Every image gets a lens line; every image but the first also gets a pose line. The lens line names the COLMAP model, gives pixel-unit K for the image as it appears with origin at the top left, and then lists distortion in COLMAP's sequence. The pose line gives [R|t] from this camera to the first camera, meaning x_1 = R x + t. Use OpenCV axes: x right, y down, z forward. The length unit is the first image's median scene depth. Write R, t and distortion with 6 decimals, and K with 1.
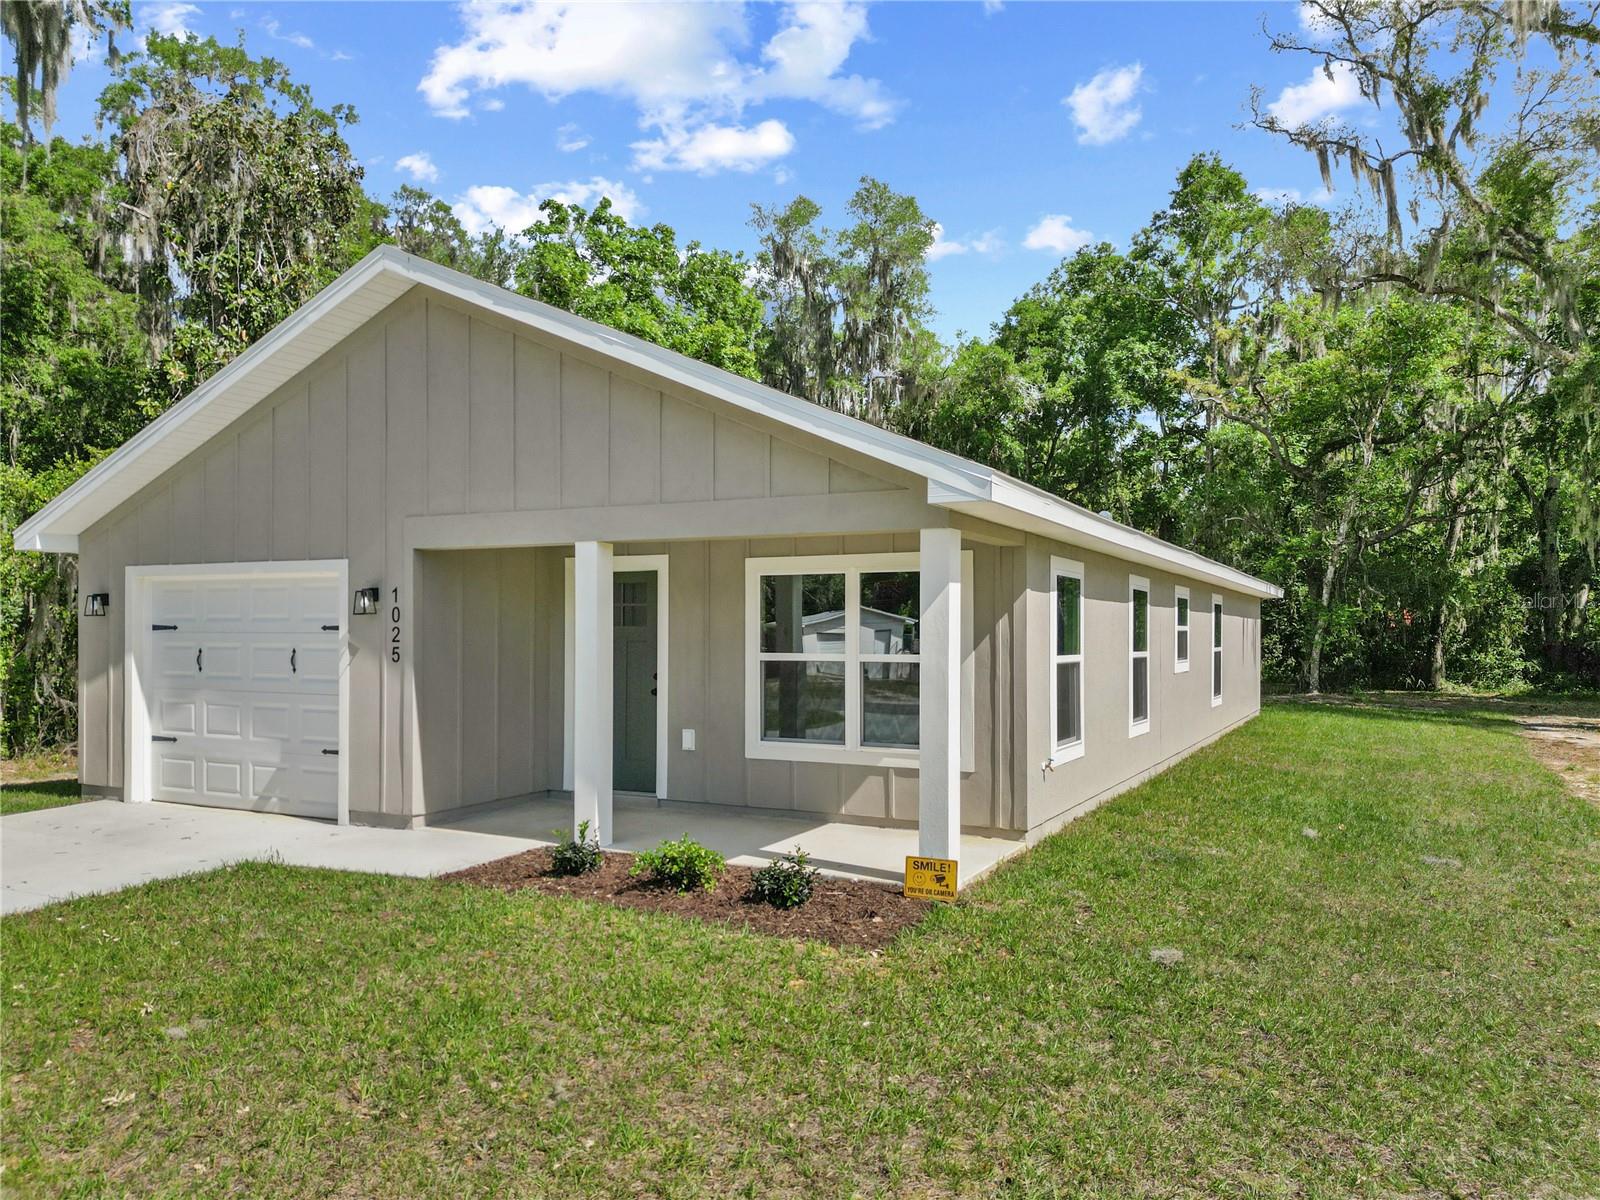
lens RADIAL K [[1139.2, 0, 805.5], [0, 1139.2, 624.0], [0, 0, 1]] dist [0.080500, -0.076784]
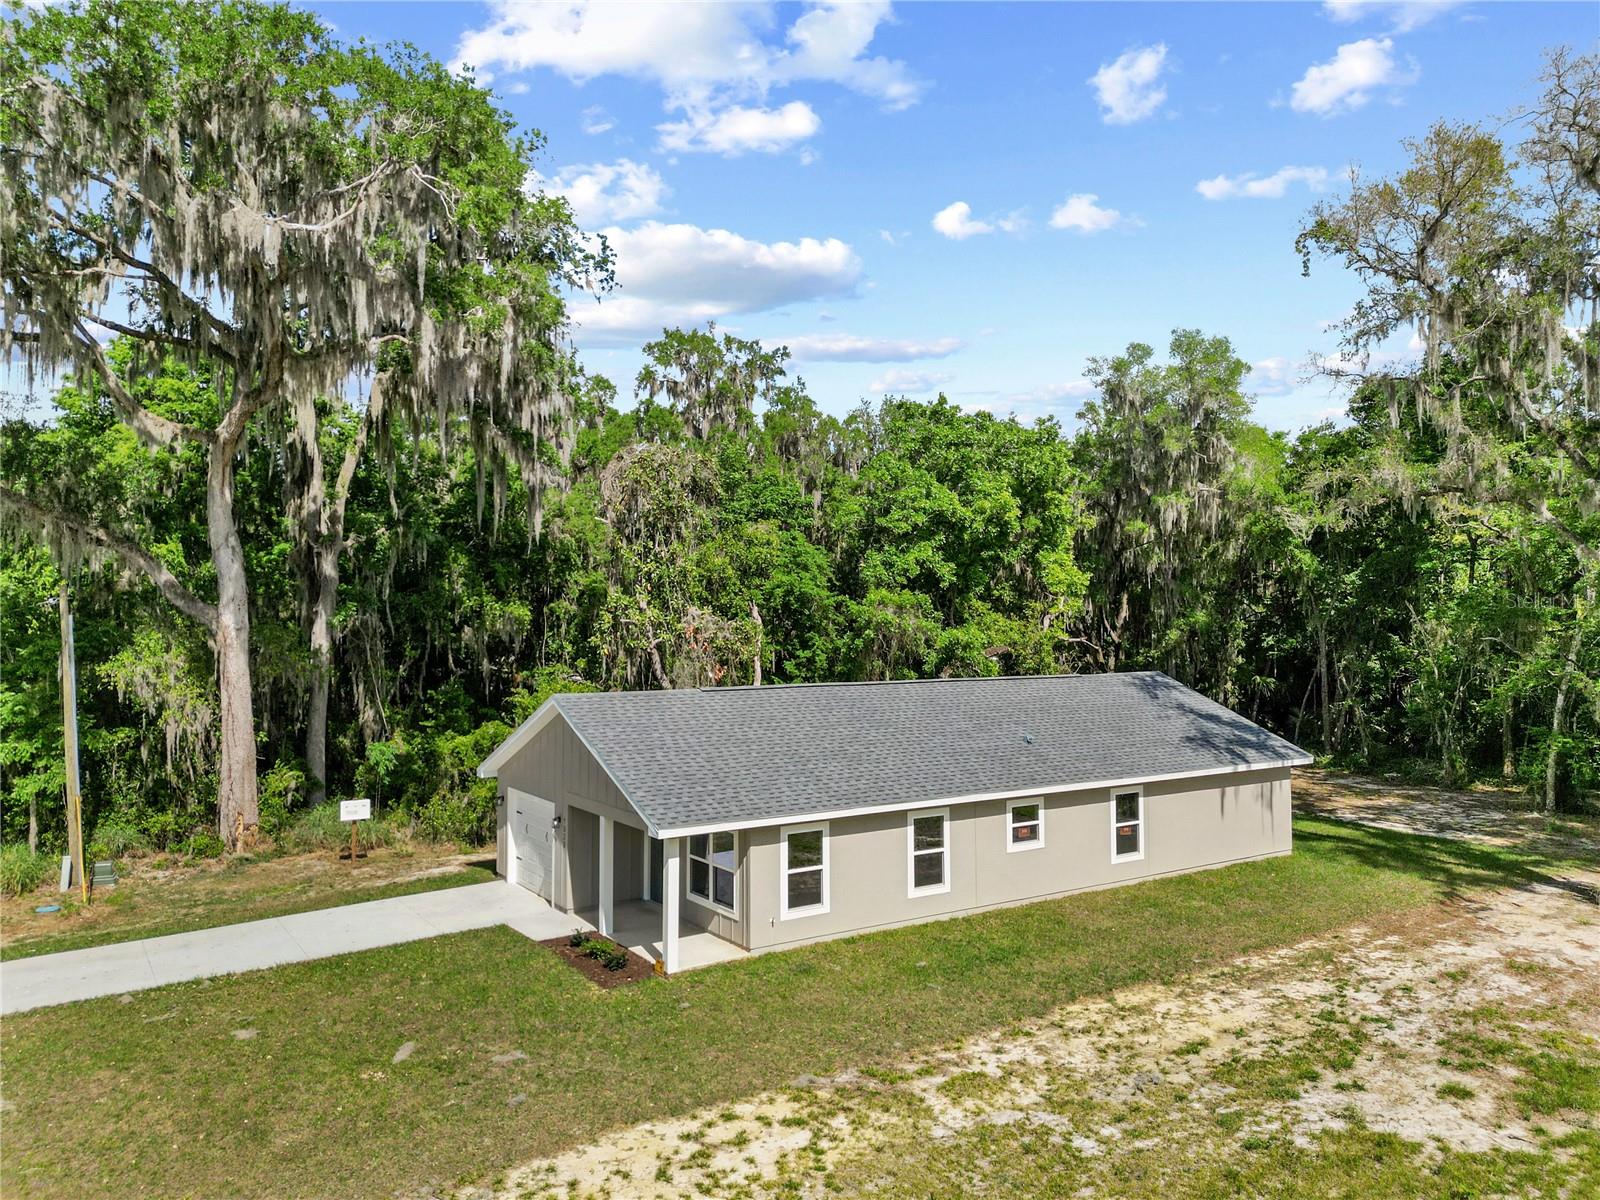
lens RADIAL K [[1119.4, 0, 801.3], [0, 1119.4, 595.8], [0, 0, 1]] dist [0.077608, -0.073436]
pose [[0.872436, -0.017453, -0.488416, 0.322997], [0.009942, 0.999789, -0.017967, -0.114716], [0.488626, 0.010819, 0.872426, -0.225207]]
